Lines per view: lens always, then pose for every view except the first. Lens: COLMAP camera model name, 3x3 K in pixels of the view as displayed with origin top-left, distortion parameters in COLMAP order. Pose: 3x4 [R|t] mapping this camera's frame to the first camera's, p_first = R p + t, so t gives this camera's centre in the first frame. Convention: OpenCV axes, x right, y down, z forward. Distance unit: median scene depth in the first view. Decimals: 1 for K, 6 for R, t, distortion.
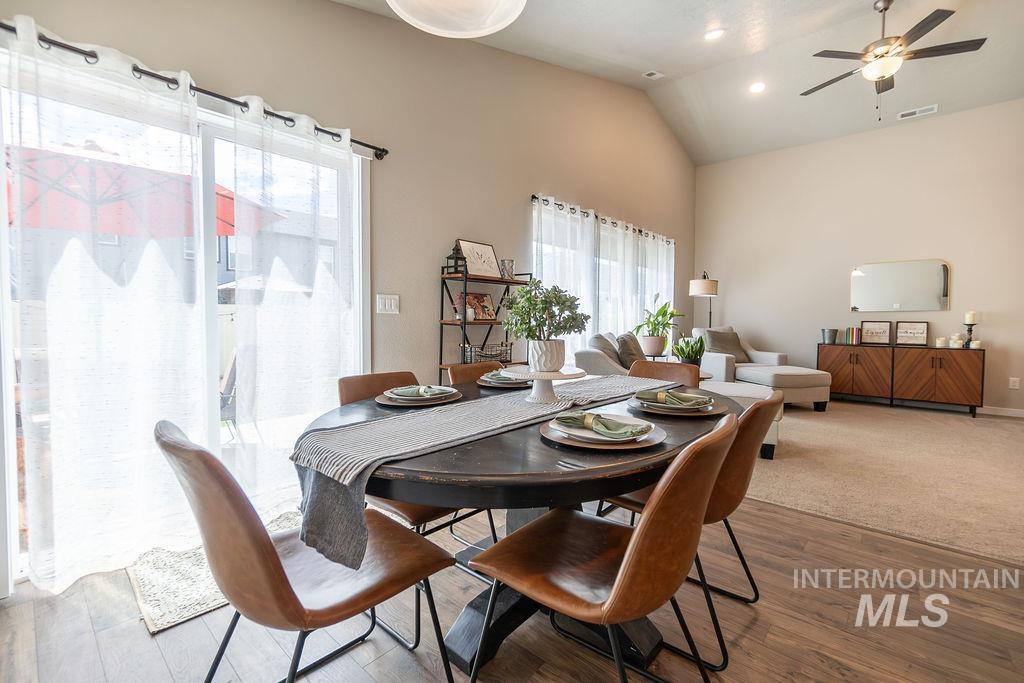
lens RADIAL K [[440.6, 0, 512.1], [0, 440.6, 333.7], [0, 0, 1]] dist [-0.009494, 0.002157]
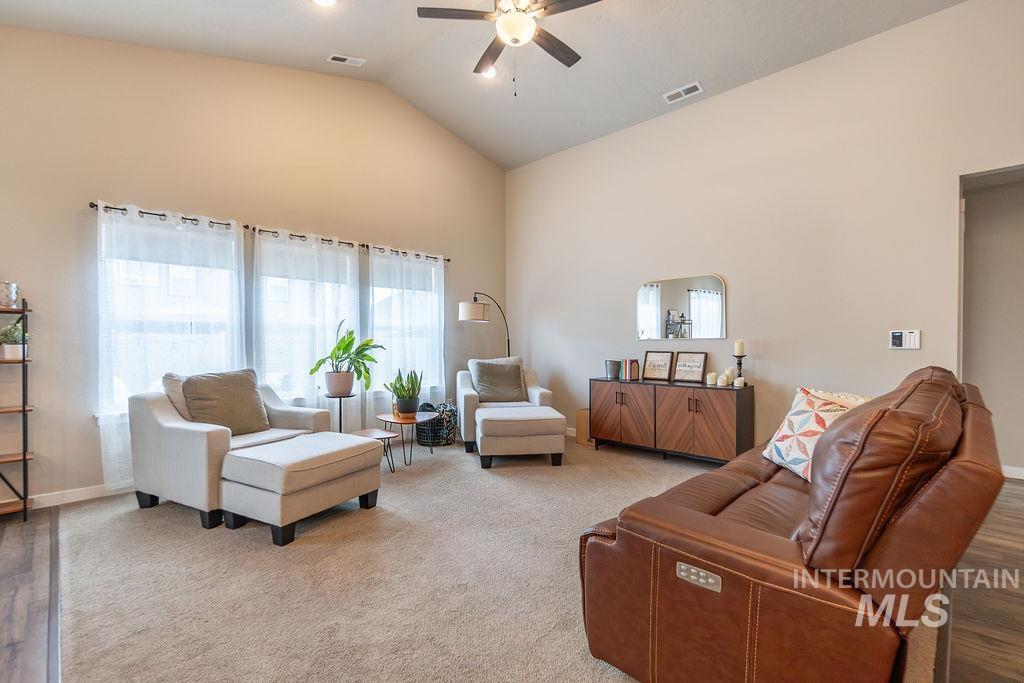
lens RADIAL K [[440.6, 0, 513.2], [0, 440.6, 349.4], [0, 0, 1]] dist [-0.009494, 0.002157]
pose [[0.997622, -0.002257, -0.068880, 0.666915], [0.000787, 0.999772, -0.021359, -0.016063], [0.068913, 0.021254, 0.997396, 0.180420]]
